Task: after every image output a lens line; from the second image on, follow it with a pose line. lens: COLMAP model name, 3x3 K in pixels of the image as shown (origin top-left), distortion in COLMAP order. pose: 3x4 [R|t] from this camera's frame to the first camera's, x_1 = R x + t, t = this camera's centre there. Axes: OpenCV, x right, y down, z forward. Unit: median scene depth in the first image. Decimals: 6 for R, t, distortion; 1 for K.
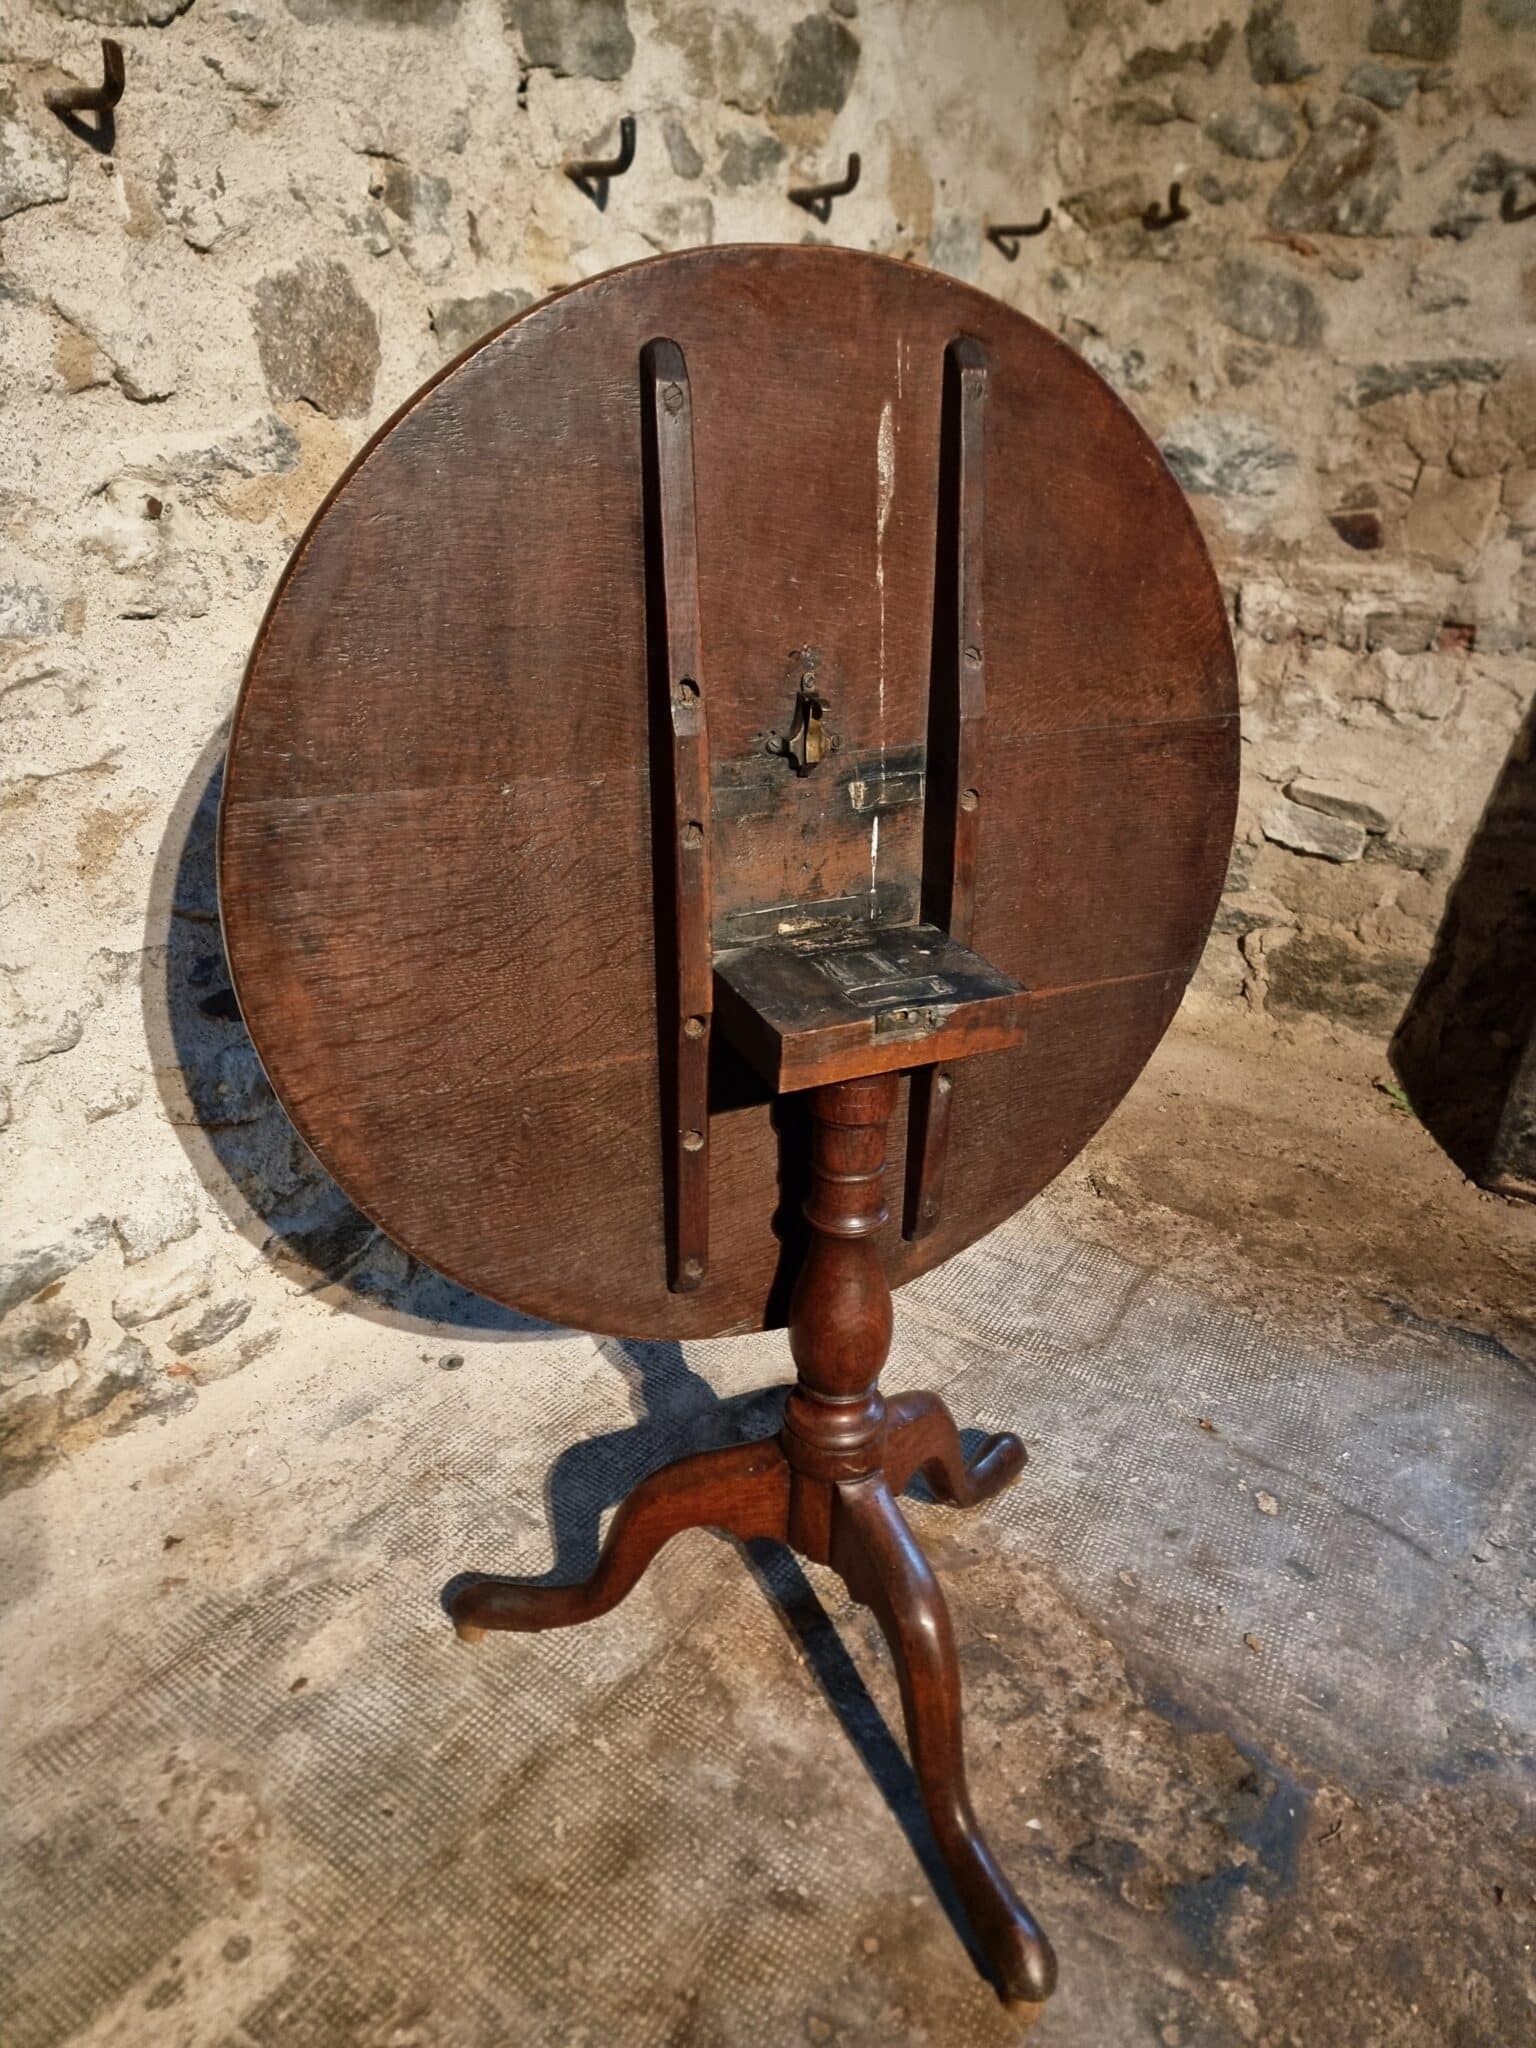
lens RADIAL K [[1436.6, 0, 763.4], [0, 1436.6, 1038.8], [0, 0, 1]] dist [0.078462, -0.062909]
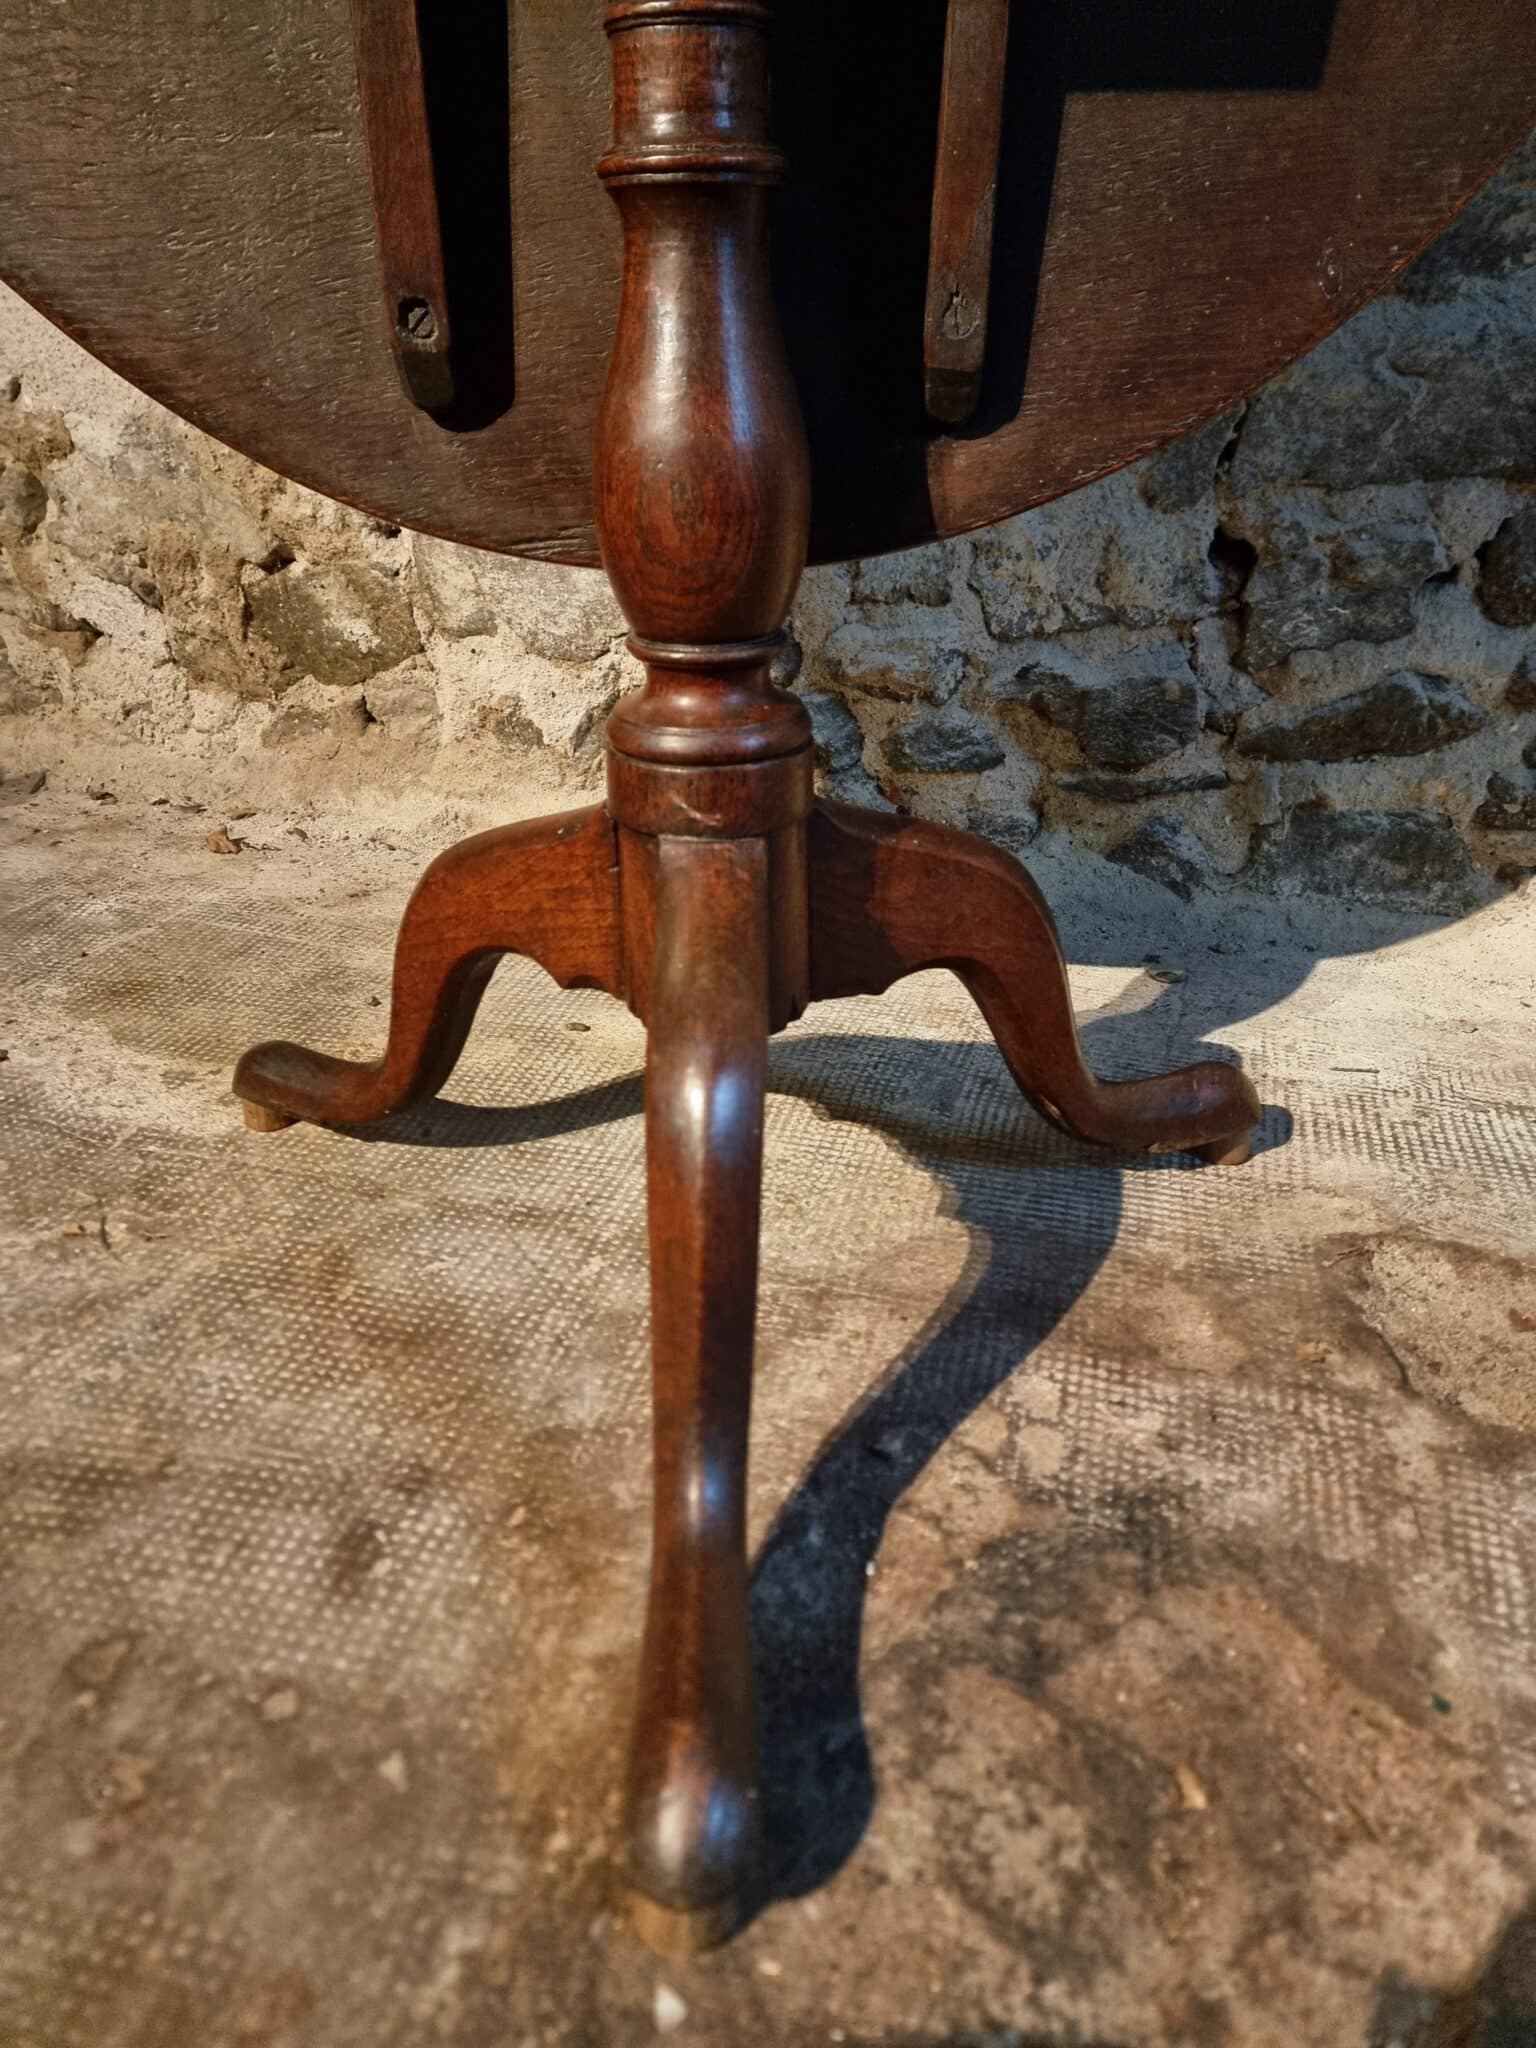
lens RADIAL K [[1436.6, 0, 761.3], [0, 1436.6, 1014.6], [0, 0, 1]] dist [0.078462, -0.062909]
pose [[0.332414, 0.390066, -0.858690, 0.352646], [-0.416248, 0.877671, 0.237551, 0.198844], [0.846308, 0.278463, 0.454115, 0.685311]]
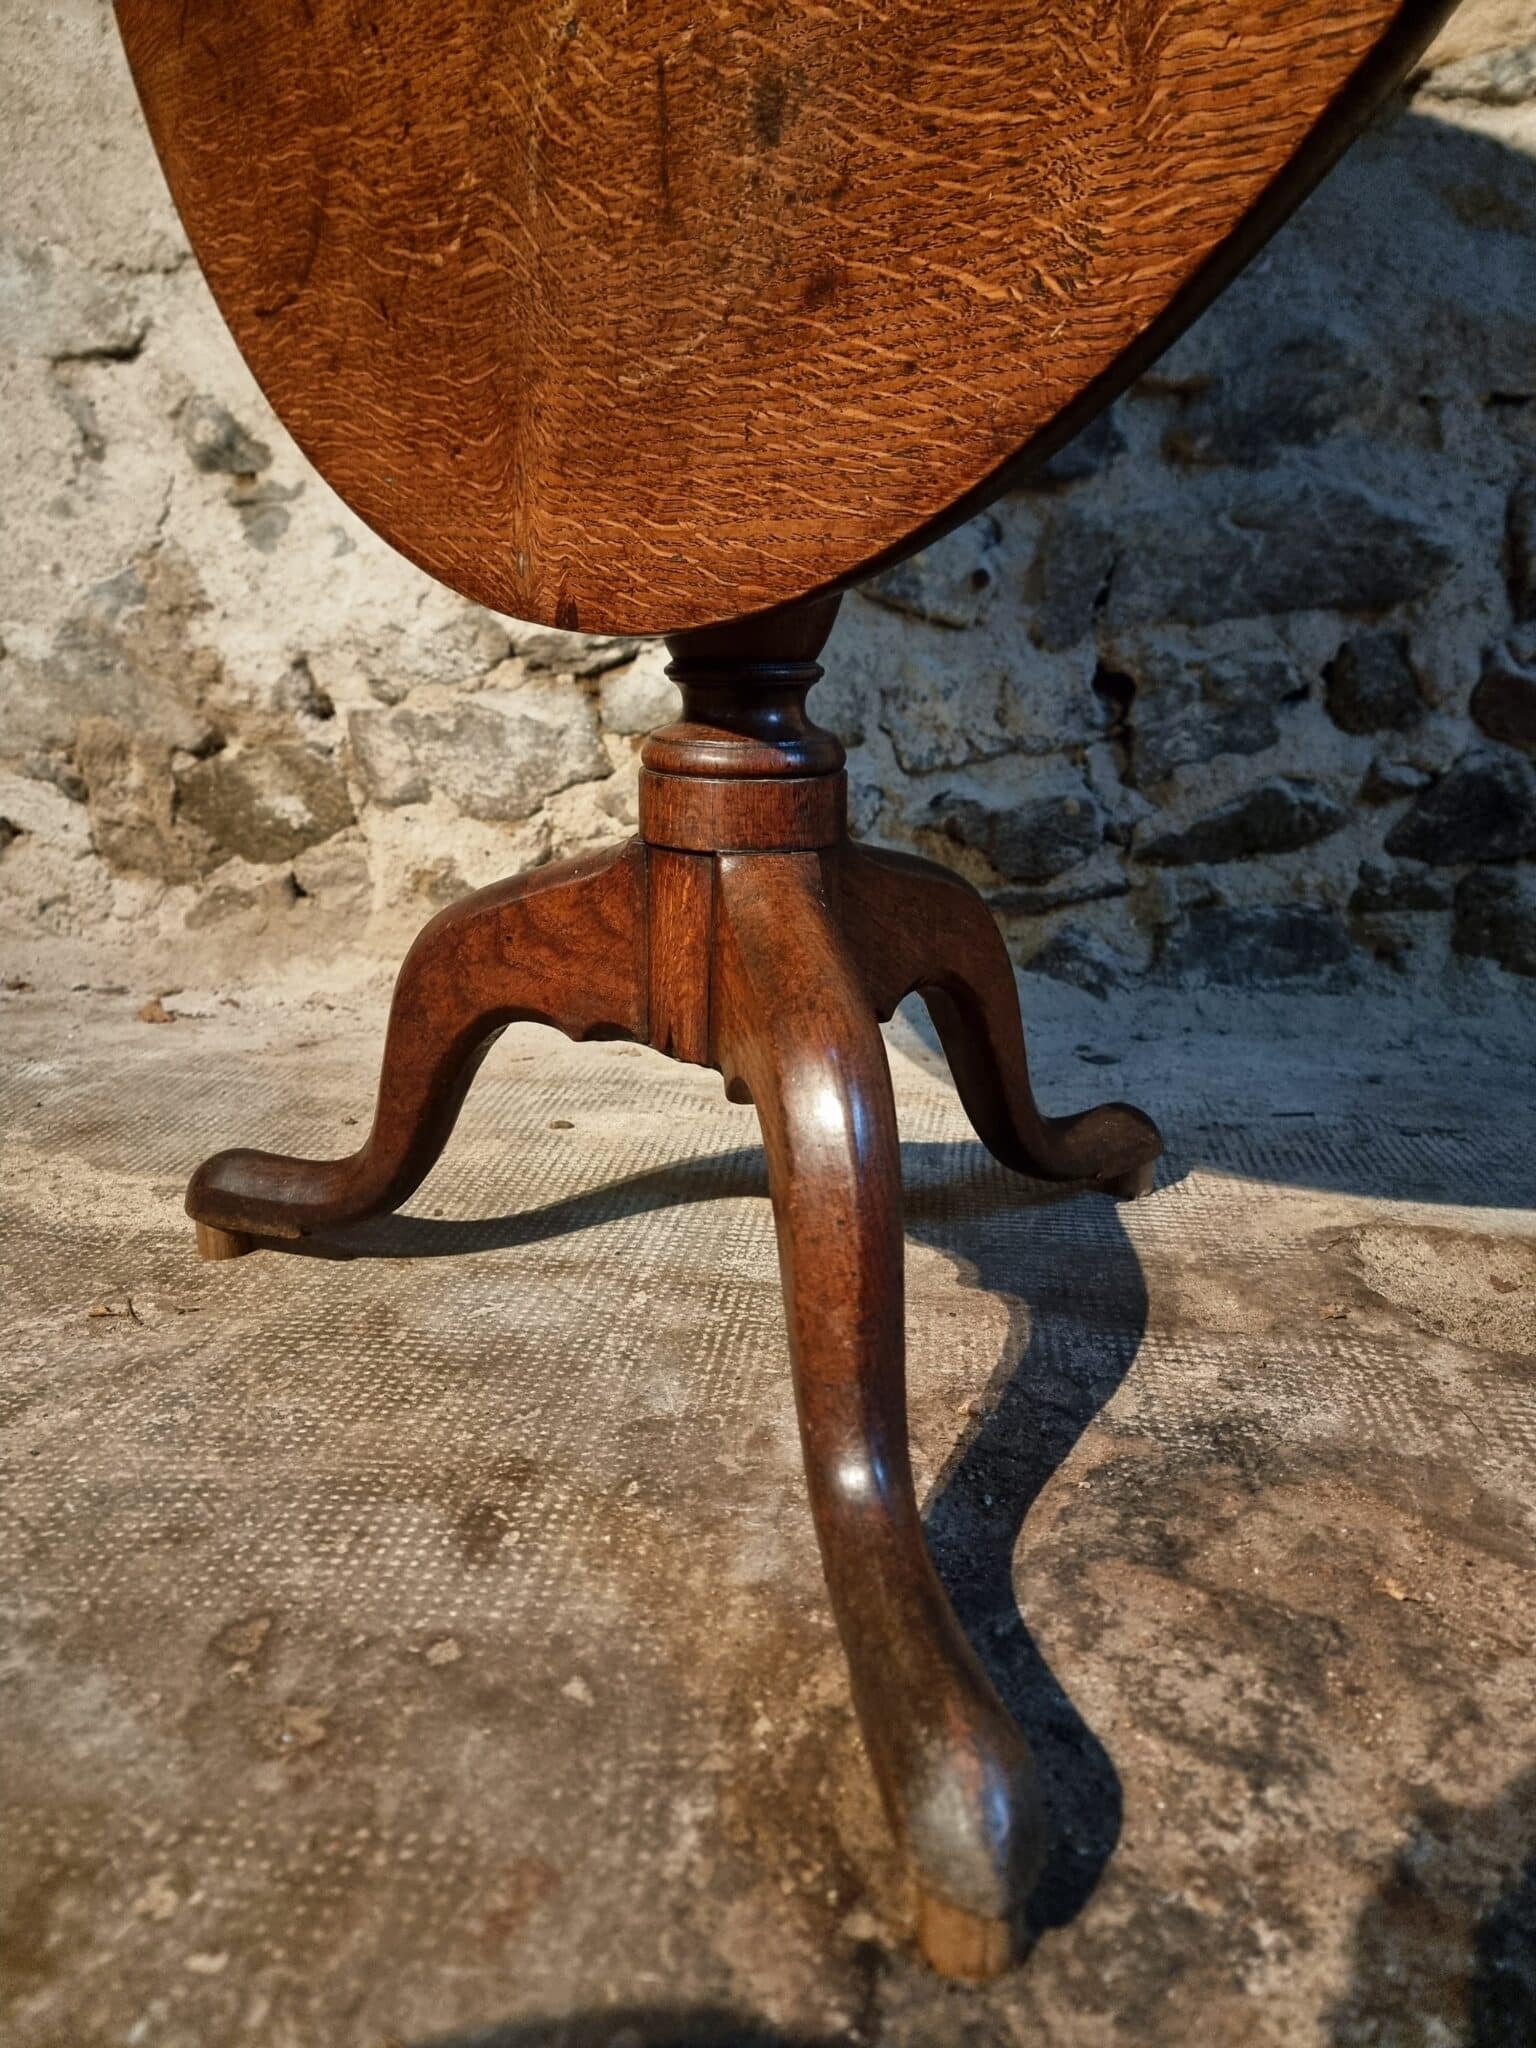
lens RADIAL K [[1436.6, 0, 735.4], [0, 1436.6, 1033.8], [0, 0, 1]] dist [0.078462, -0.062909]
pose [[0.441984, 0.214816, -0.870921, 0.377641], [-0.371291, 0.927638, 0.040379, 0.307640], [0.816574, 0.305518, 0.489761, 0.633023]]
